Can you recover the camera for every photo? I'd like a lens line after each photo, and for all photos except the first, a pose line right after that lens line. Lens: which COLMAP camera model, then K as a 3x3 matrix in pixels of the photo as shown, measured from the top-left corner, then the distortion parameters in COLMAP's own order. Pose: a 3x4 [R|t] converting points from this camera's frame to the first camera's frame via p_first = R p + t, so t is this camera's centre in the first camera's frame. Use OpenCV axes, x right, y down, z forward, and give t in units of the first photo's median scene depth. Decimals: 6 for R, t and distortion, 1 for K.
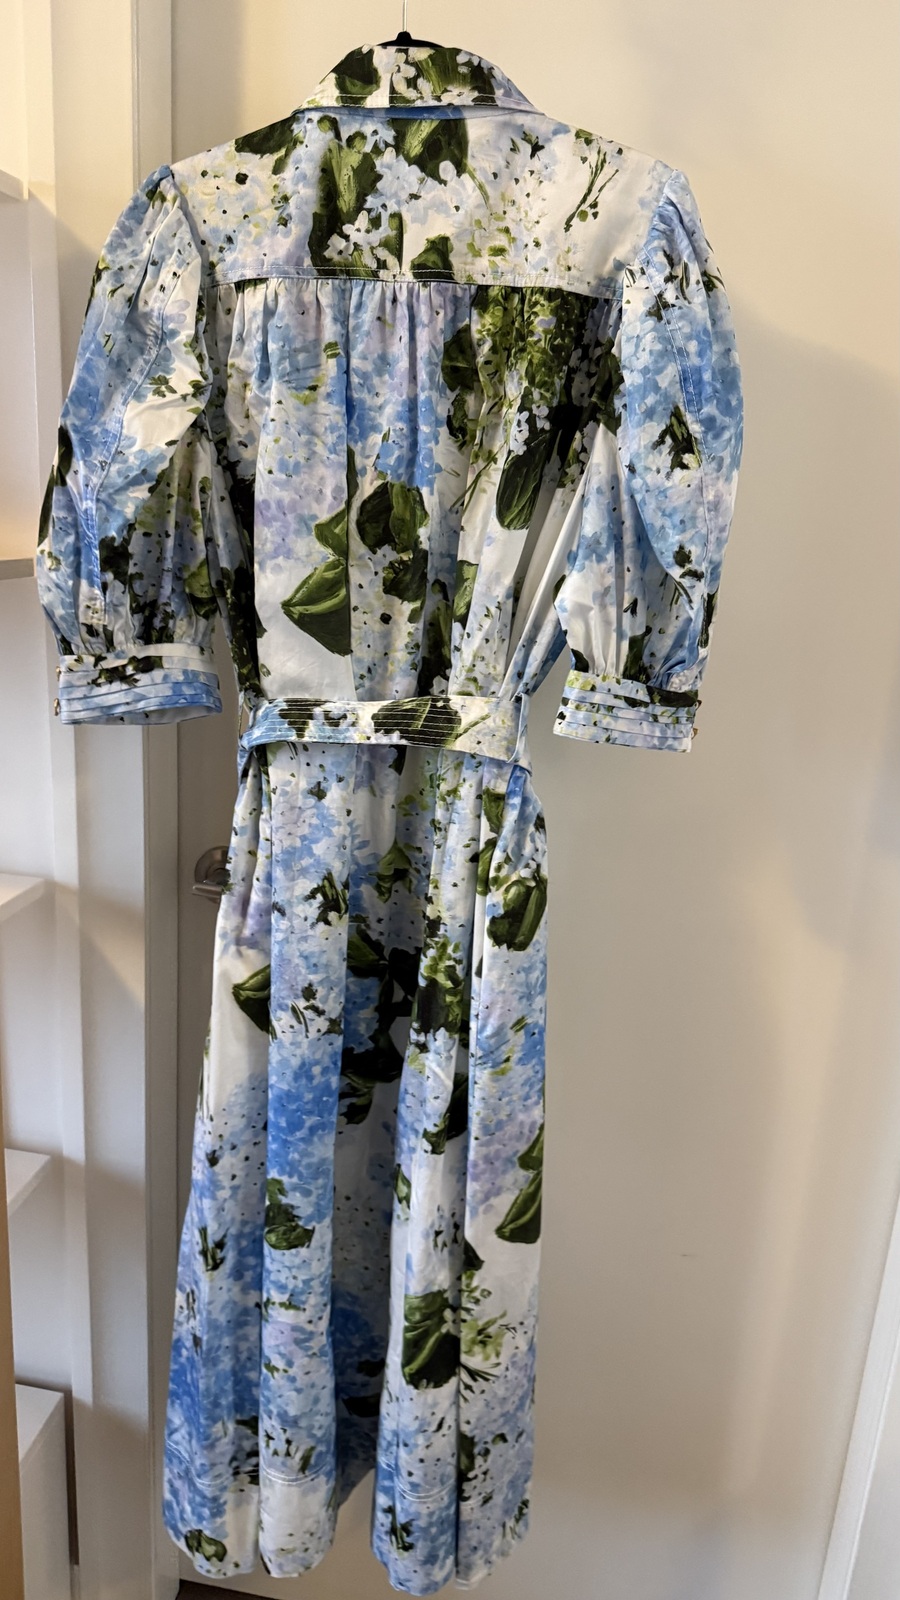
lens RADIAL K [[1140.6, 0, 450.0], [0, 1140.6, 800.0], [0, 0, 1]] dist [0.050680, -0.085380]
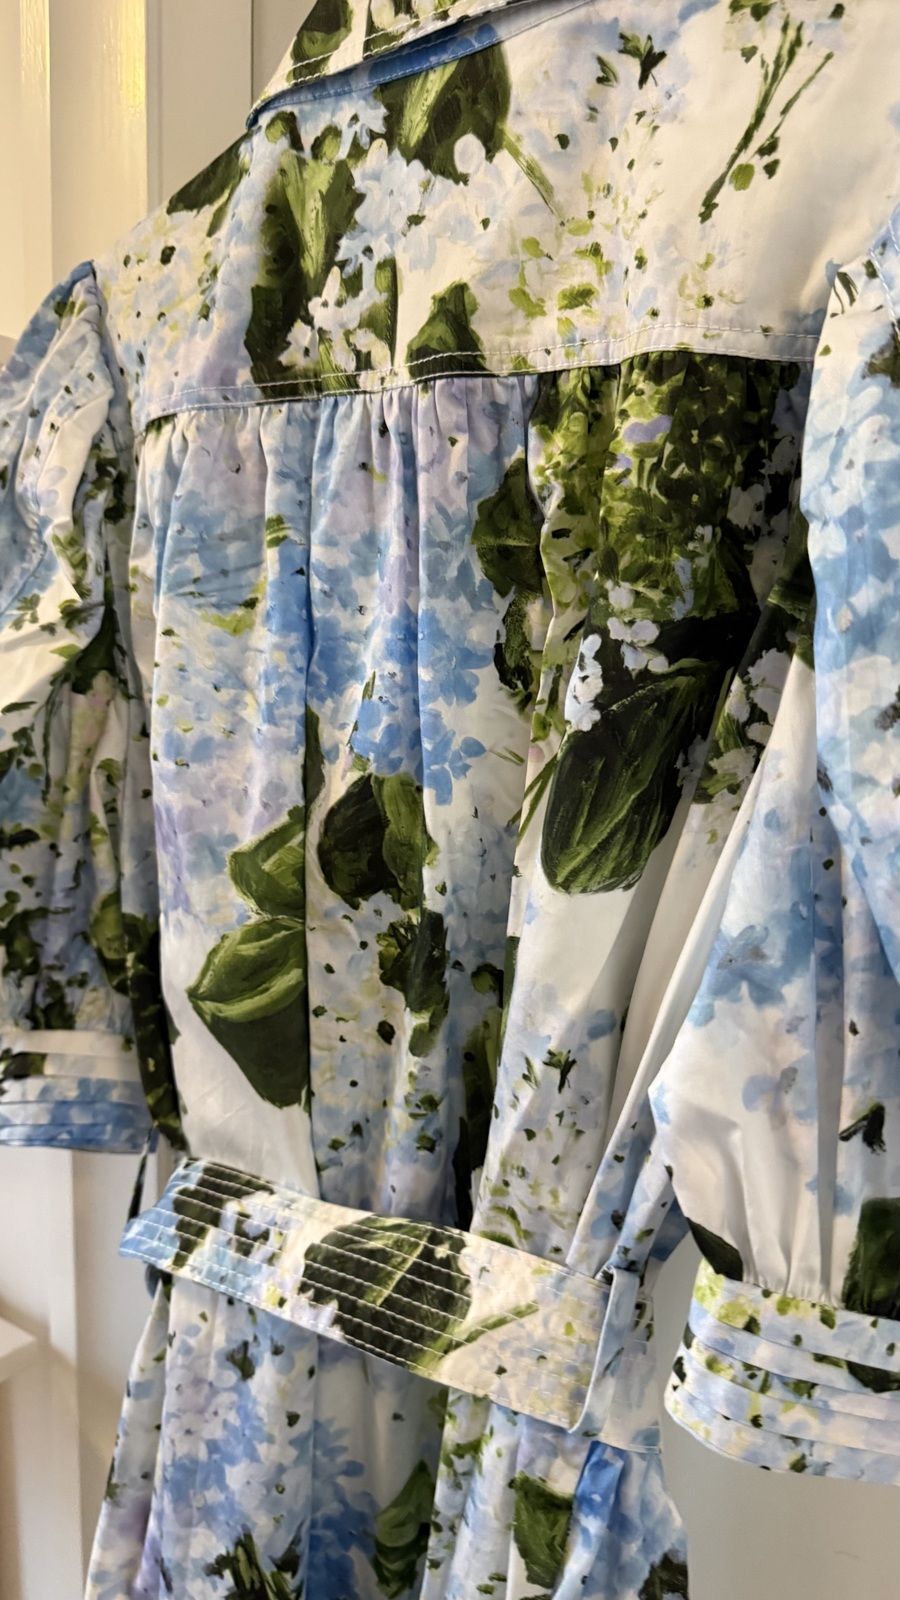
lens RADIAL K [[1164.1, 0, 449.8], [0, 1164.1, 788.4], [0, 0, 1]] dist [0.050517, -0.091698]
pose [[0.872746, 0.034440, -0.486958, 0.228041], [-0.118646, 0.982563, -0.143151, -0.211620], [0.473537, 0.182711, 0.861615, 0.604706]]
